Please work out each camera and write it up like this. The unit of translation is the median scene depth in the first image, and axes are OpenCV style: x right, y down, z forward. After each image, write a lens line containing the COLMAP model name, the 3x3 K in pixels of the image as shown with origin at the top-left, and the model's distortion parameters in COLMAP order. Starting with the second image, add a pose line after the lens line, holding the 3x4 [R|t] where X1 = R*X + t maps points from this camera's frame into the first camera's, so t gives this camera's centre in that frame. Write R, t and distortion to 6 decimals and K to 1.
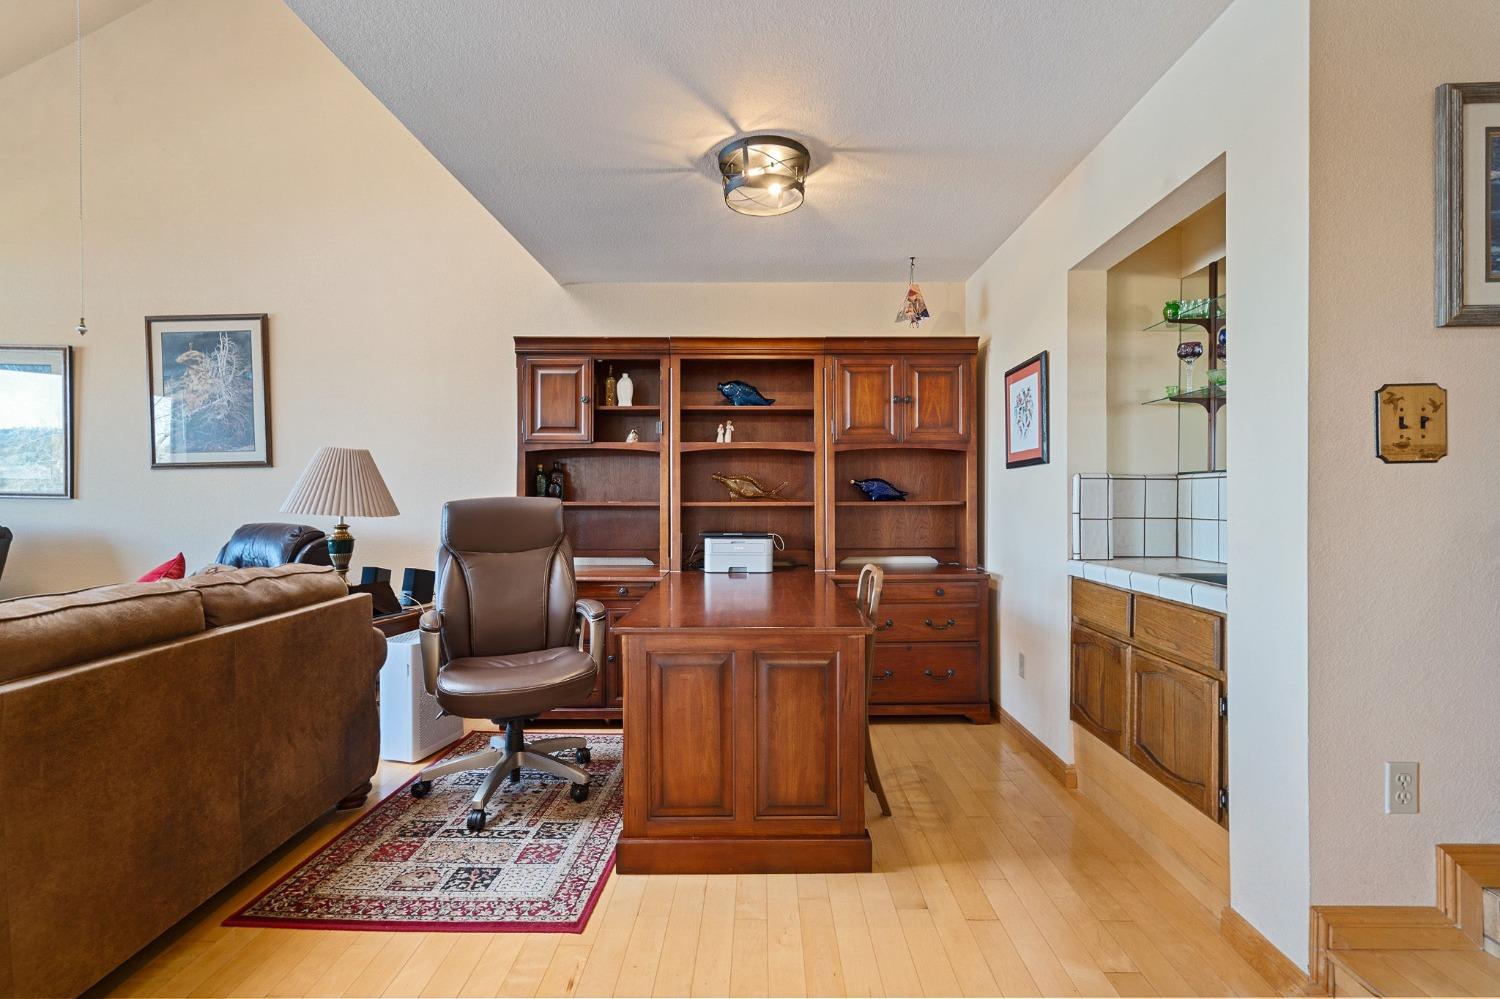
lens RADIAL K [[677.7, 0, 747.5], [0, 677.7, 499.8], [0, 0, 1]] dist [-0.000073, 0.000577]
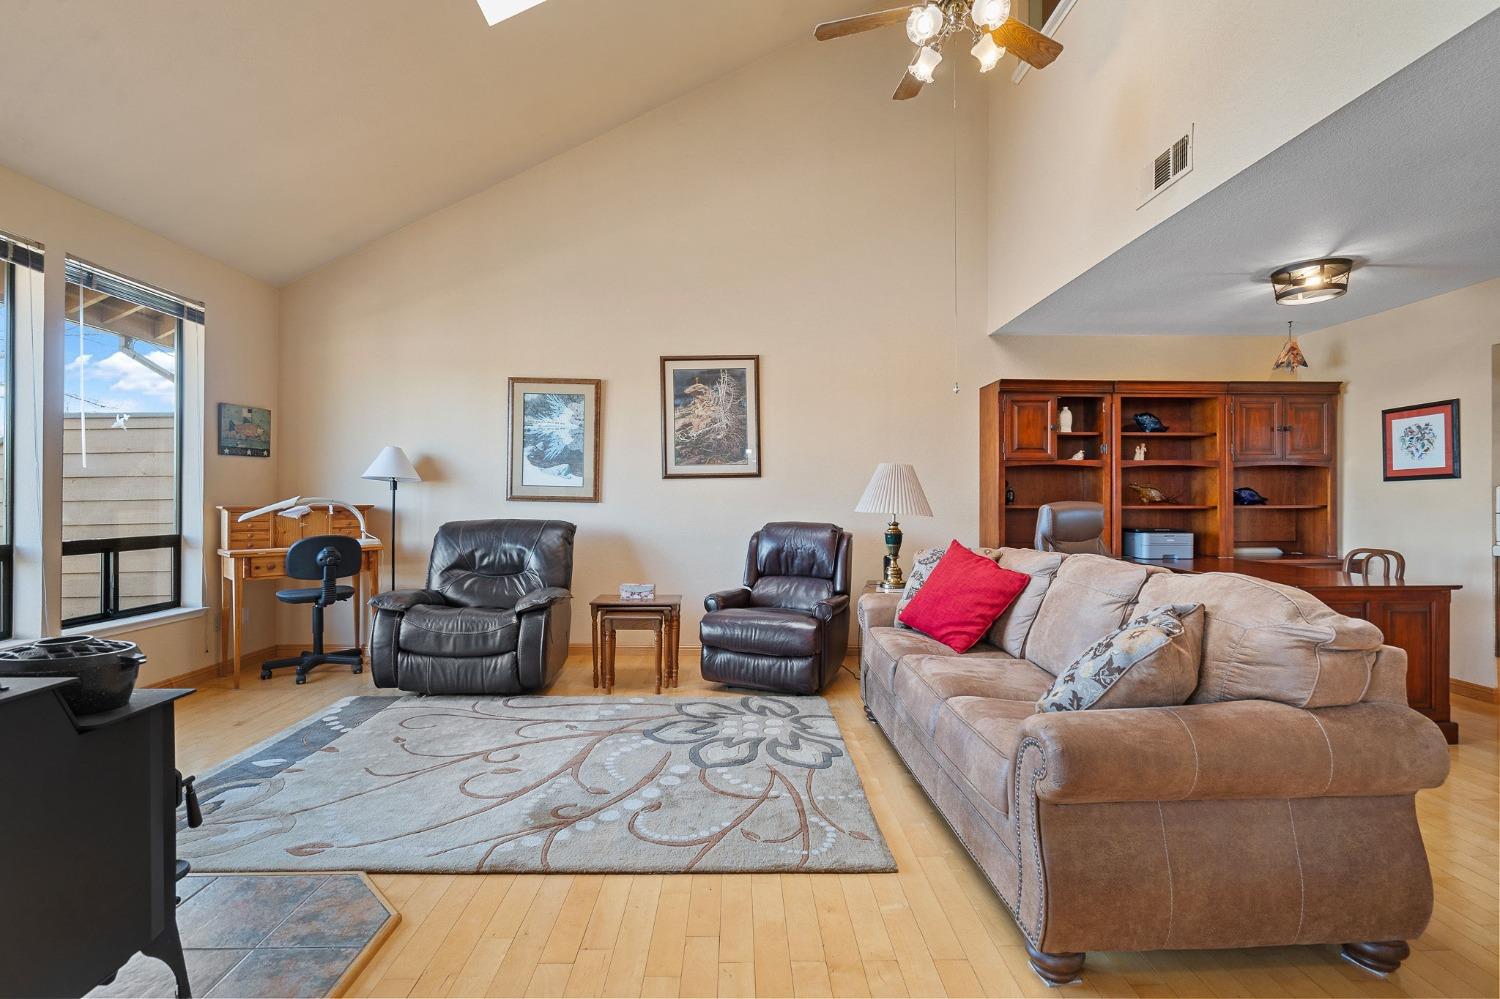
lens RADIAL K [[677.7, 0, 749.6], [0, 677.7, 500.7], [0, 0, 1]] dist [-0.000073, 0.000577]
pose [[0.999180, 0.002118, 0.040432, -0.859036], [-0.001721, 0.999950, -0.009850, 0.007975], [-0.040451, 0.009772, 0.999134, -0.277138]]
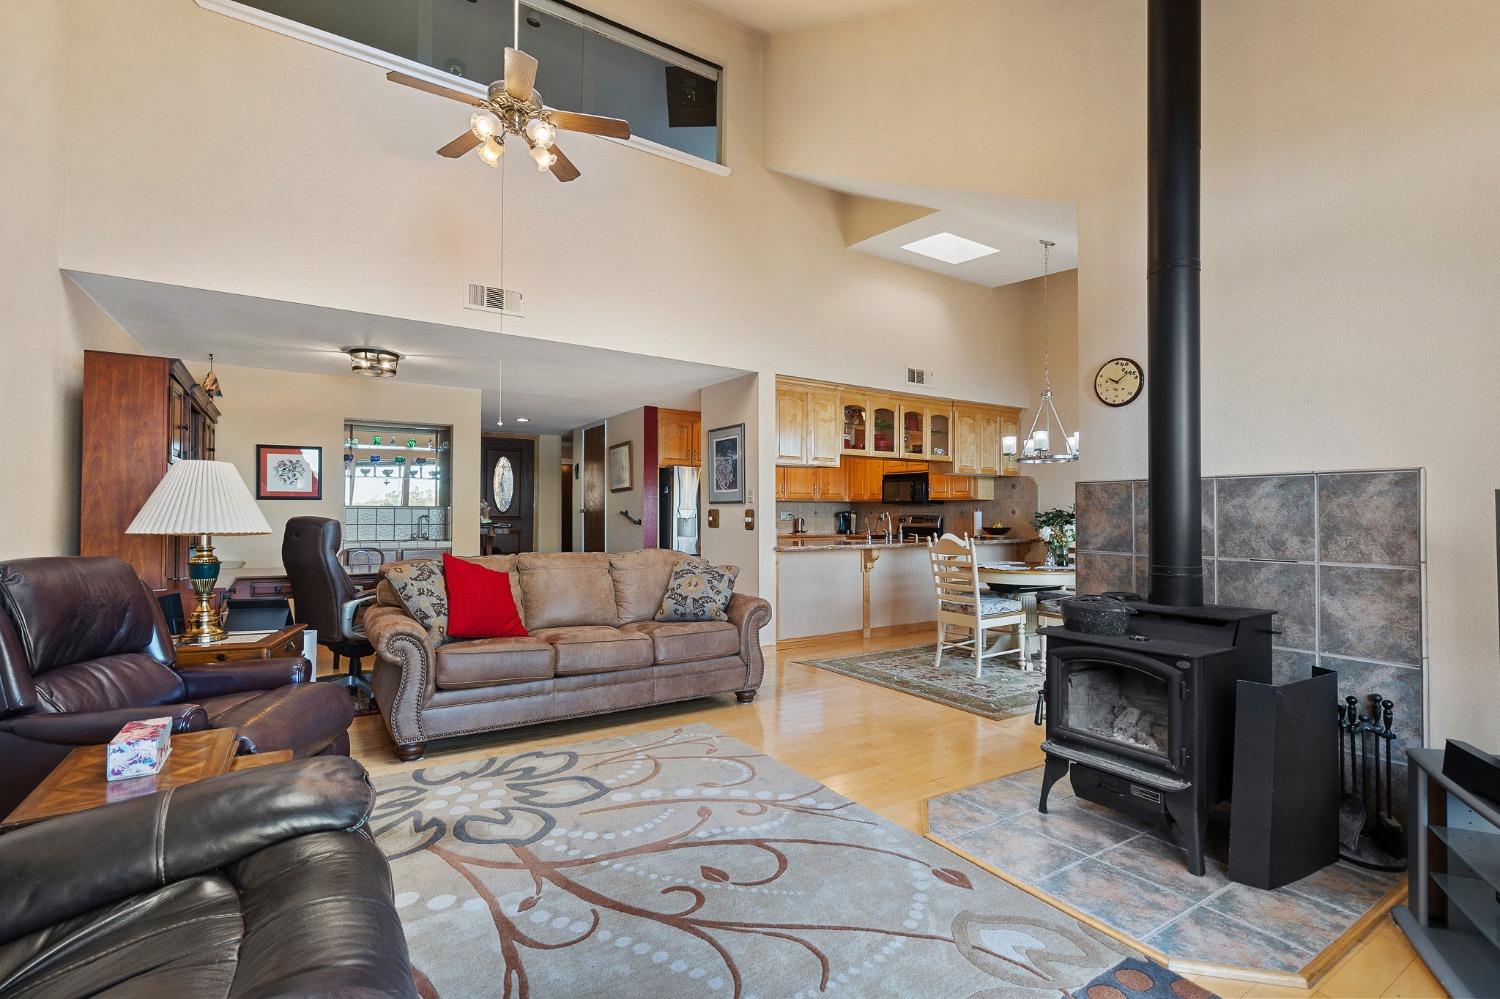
lens RADIAL K [[677.7, 0, 750.6], [0, 677.7, 505.8], [0, 0, 1]] dist [-0.000073, 0.000577]
pose [[-0.556097, 0.011700, 0.831035, -1.624860], [0.000141, 0.999902, -0.013983, -0.003852], [-0.831118, -0.007659, -0.556044, 0.823772]]
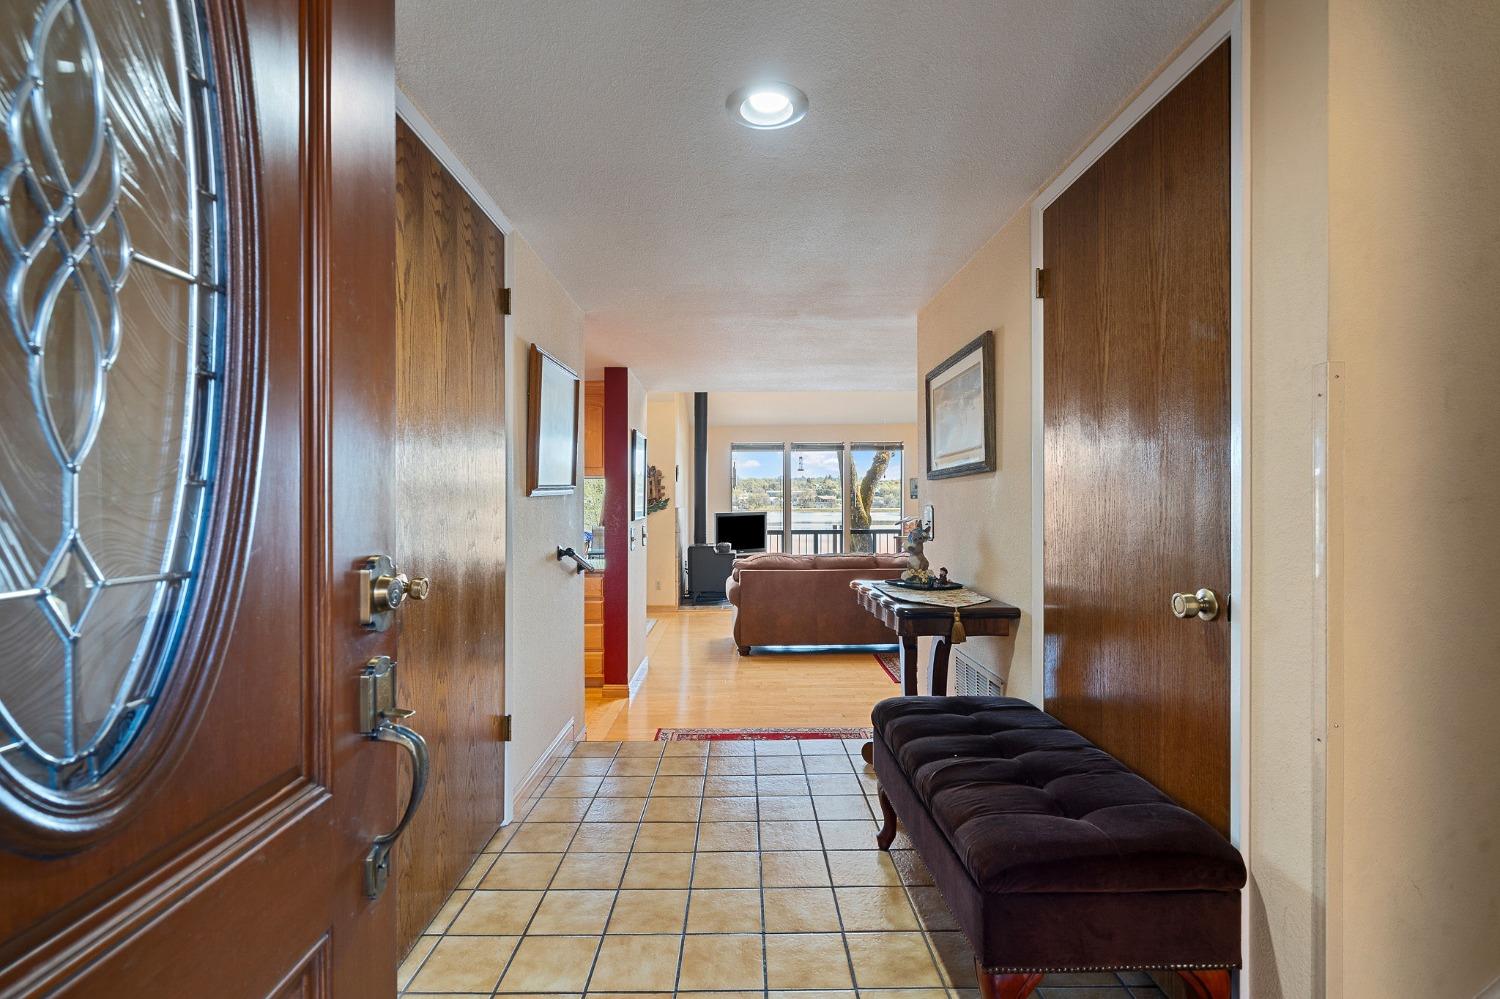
lens RADIAL K [[677.7, 0, 756.9], [0, 677.7, 501.6], [0, 0, 1]] dist [-0.000073, 0.000577]
pose [[0.047192, 0.000990, -0.998885, 1.024873], [-0.001830, 0.999998, 0.000904, -0.065957], [0.998884, 0.001785, 0.047193, 0.184958]]
